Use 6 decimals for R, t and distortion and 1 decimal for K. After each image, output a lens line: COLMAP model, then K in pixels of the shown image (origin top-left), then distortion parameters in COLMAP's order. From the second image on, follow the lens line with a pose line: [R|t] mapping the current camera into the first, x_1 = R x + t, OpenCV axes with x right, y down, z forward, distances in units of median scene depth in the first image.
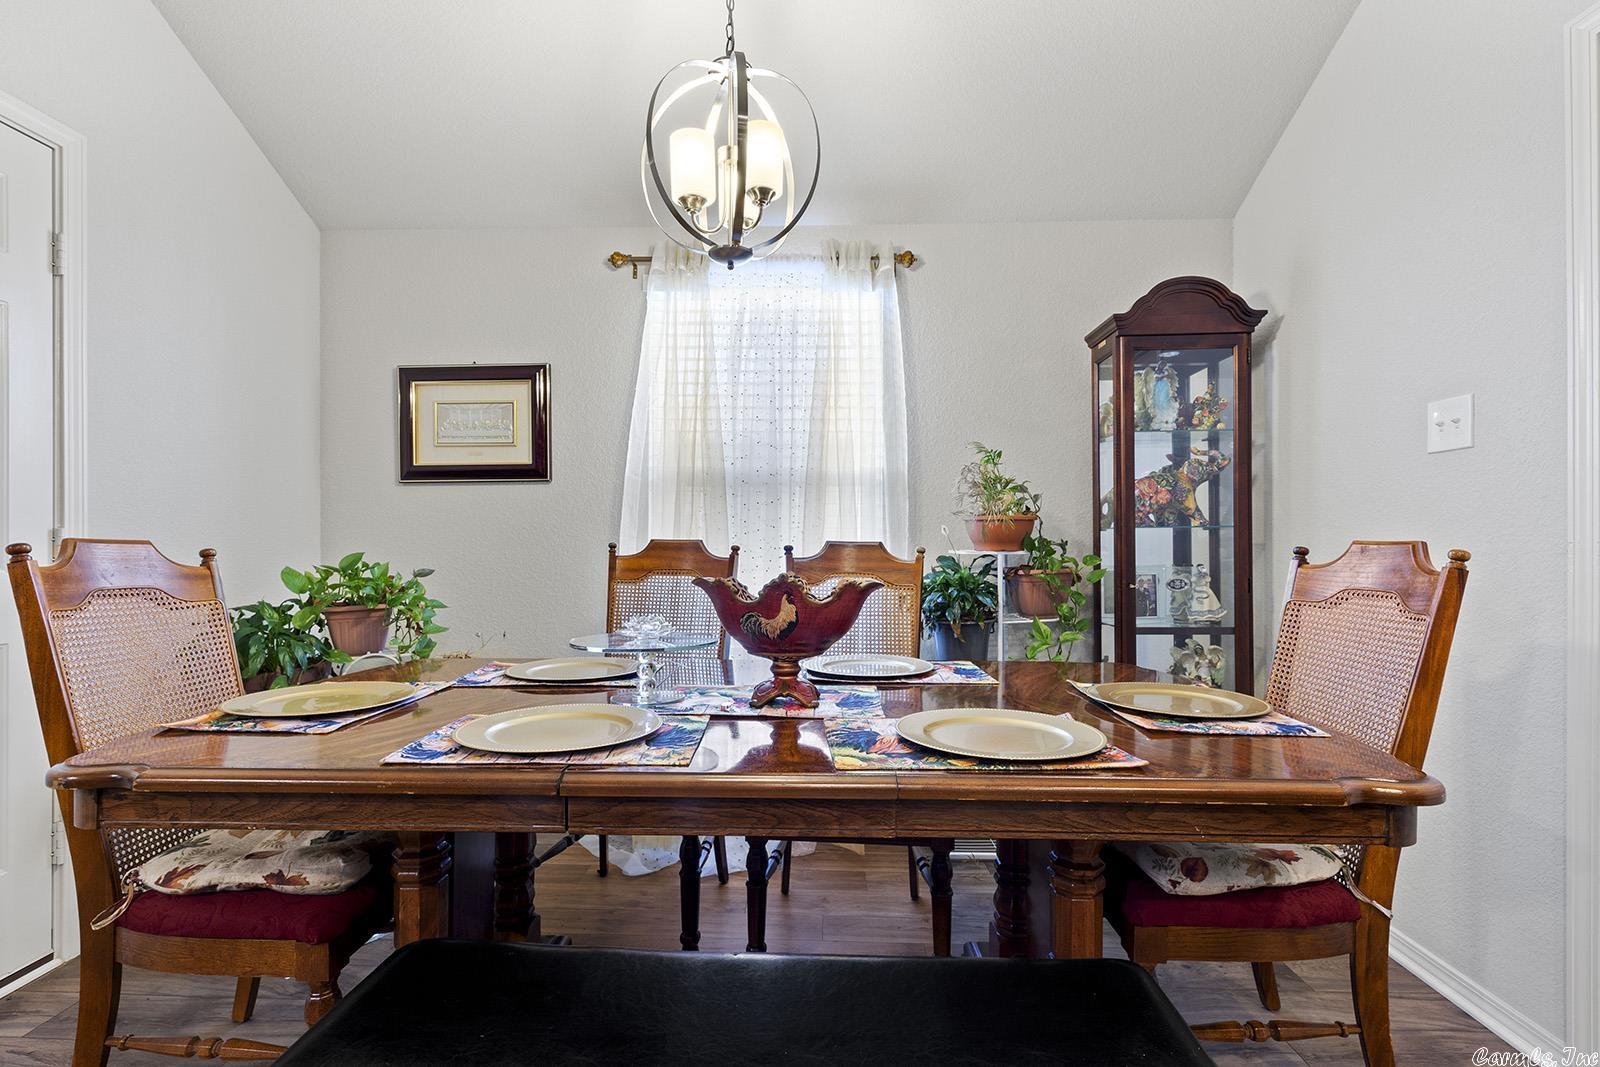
lens RADIAL K [[750.9, 0, 803.2], [0, 750.9, 549.0], [0, 0, 1]] dist [0.002304, 0.000350]
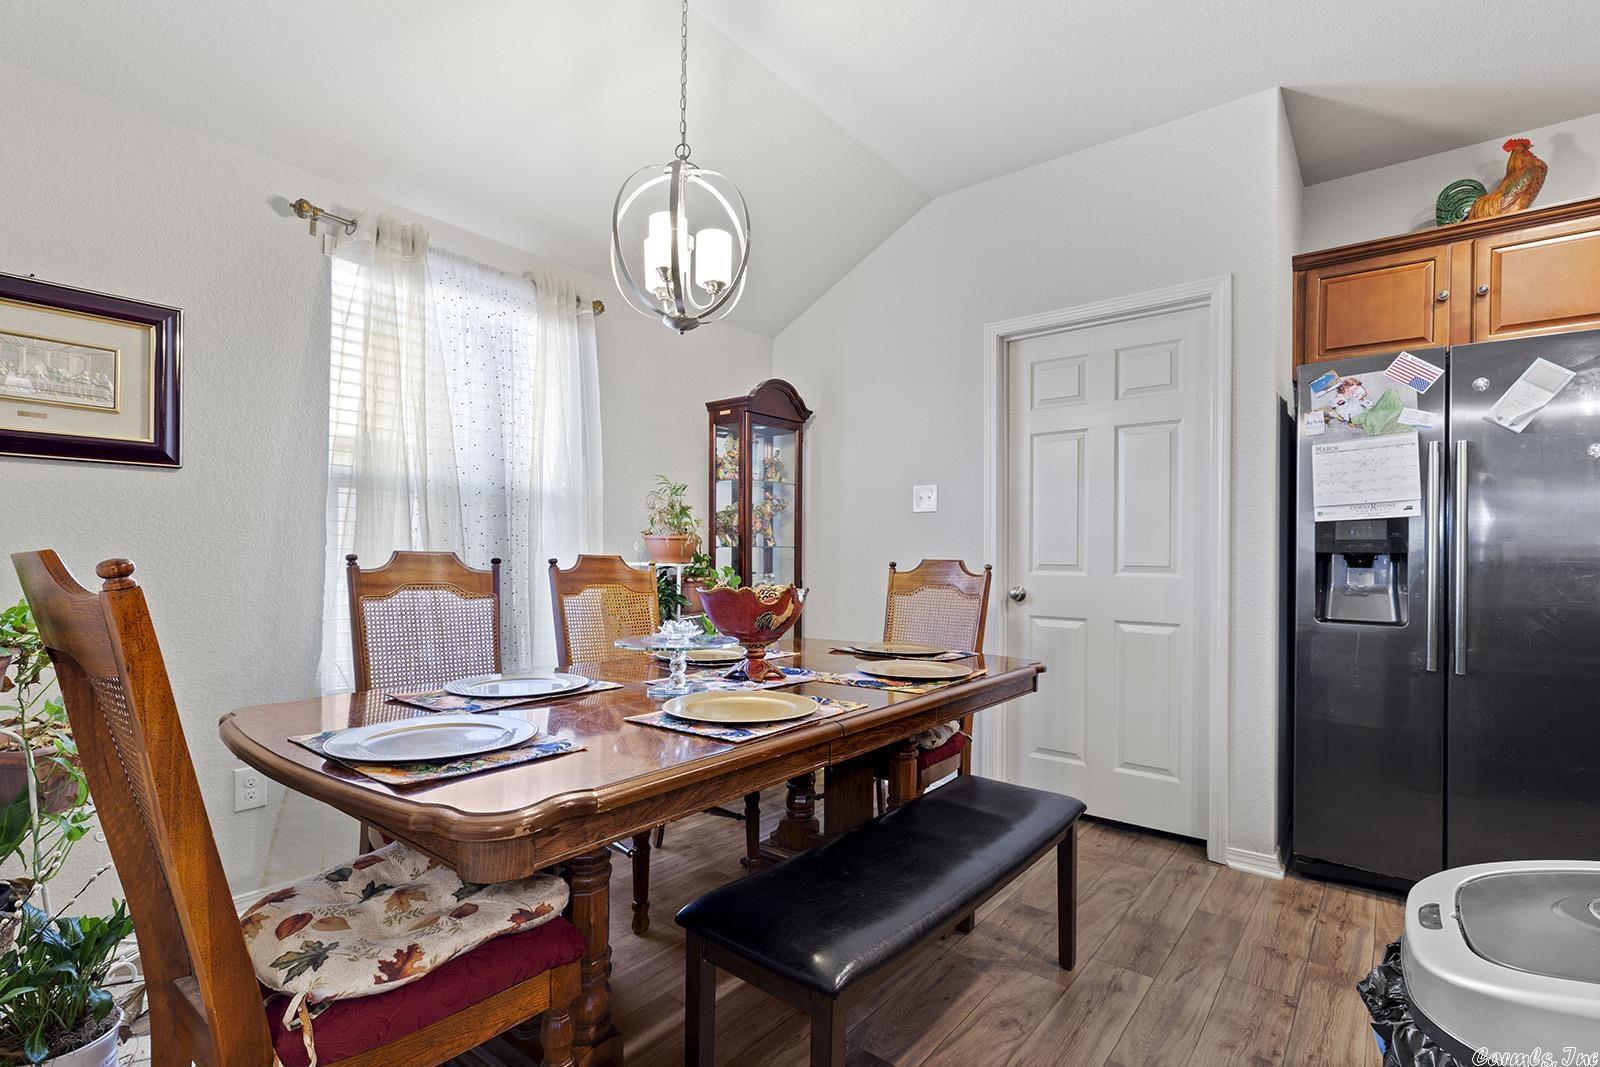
lens RADIAL K [[741.5, 0, 795.3], [0, 741.5, 560.2], [0, 0, 1]] dist [0.002762, -0.000602]
pose [[0.599030, 0.002520, 0.800722, -0.873029], [-0.006806, 0.999975, 0.001944, -0.008977], [-0.800697, -0.006614, 0.599033, 0.120562]]
